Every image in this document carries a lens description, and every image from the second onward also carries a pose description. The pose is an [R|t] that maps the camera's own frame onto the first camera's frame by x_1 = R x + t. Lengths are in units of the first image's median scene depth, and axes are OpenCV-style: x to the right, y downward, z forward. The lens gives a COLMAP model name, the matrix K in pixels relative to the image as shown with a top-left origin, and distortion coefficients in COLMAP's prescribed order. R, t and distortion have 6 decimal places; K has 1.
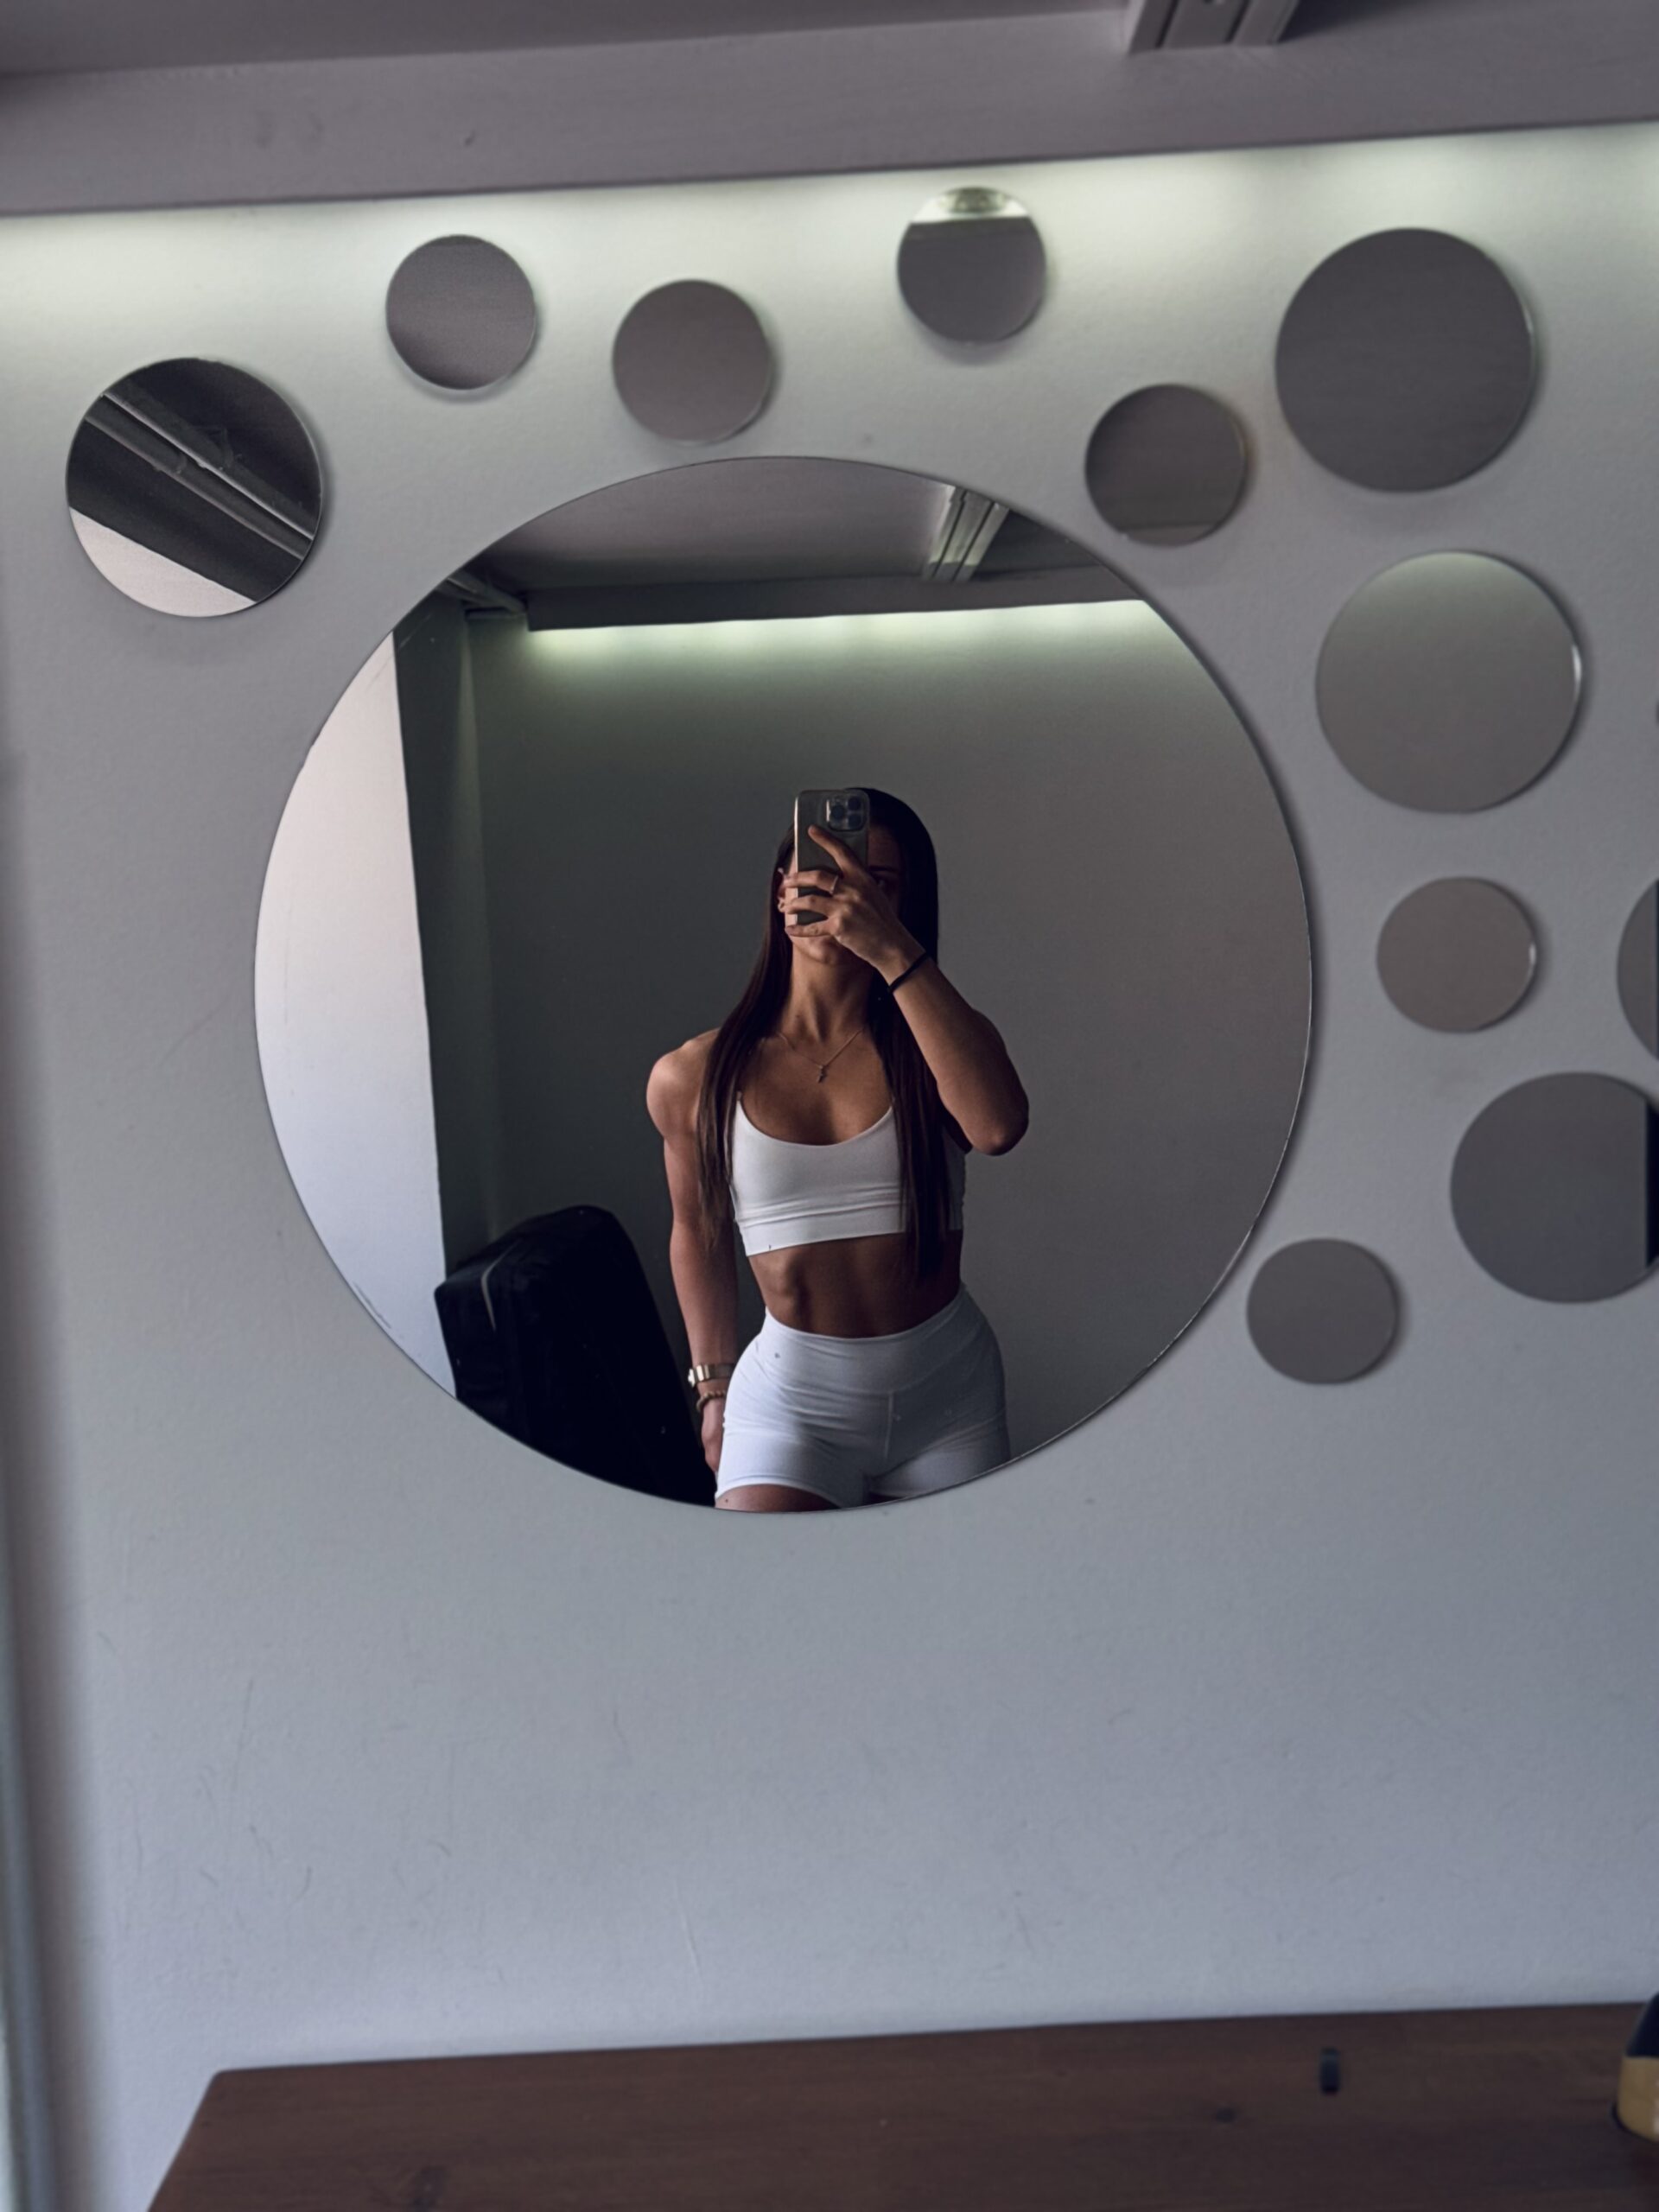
lens RADIAL K [[3174.6, 0, 837.1], [0, 3174.6, 1128.4], [0, 0, 1]] dist [0.043782, 0.000000]
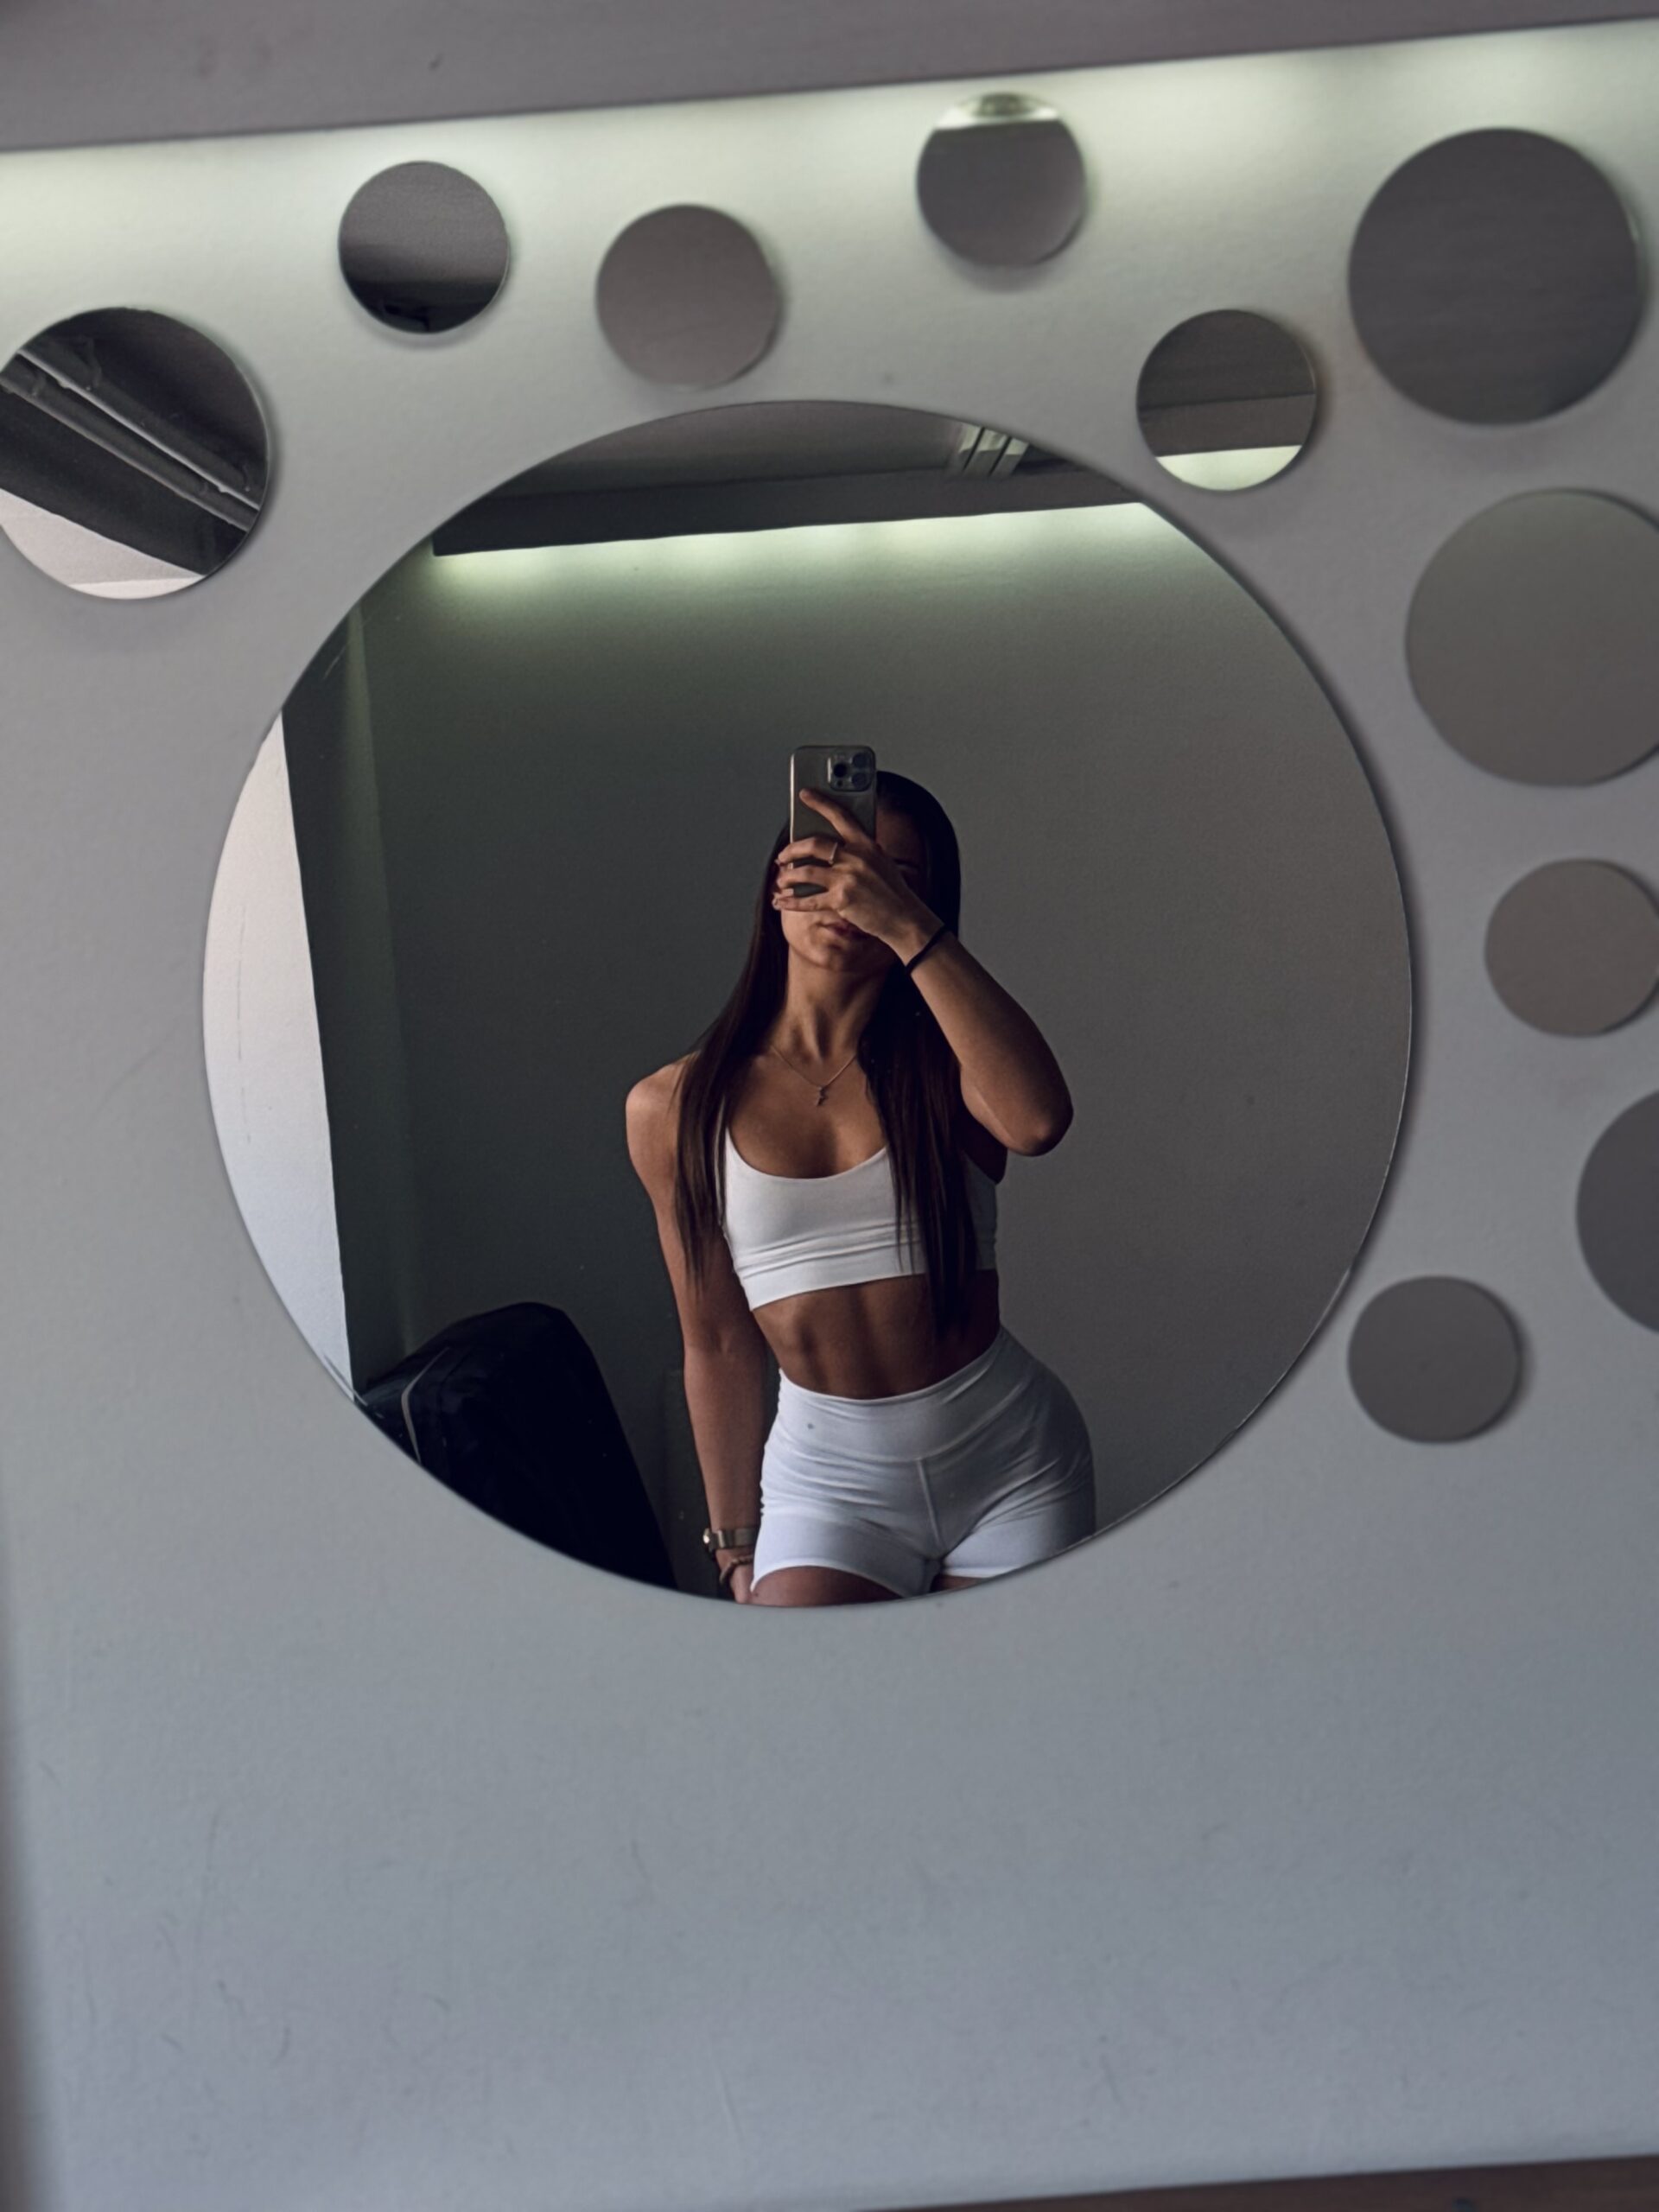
lens RADIAL K [[4405.1, 0, 821.5], [0, 4405.1, 1091.9], [0, 0, 1]] dist [0.000062, 0.000000]
pose [[0.999673, -0.025488, 0.002273, -0.016230], [0.025516, 0.999585, -0.013340, -0.003931], [-0.001932, 0.013394, 0.999908, -0.208882]]
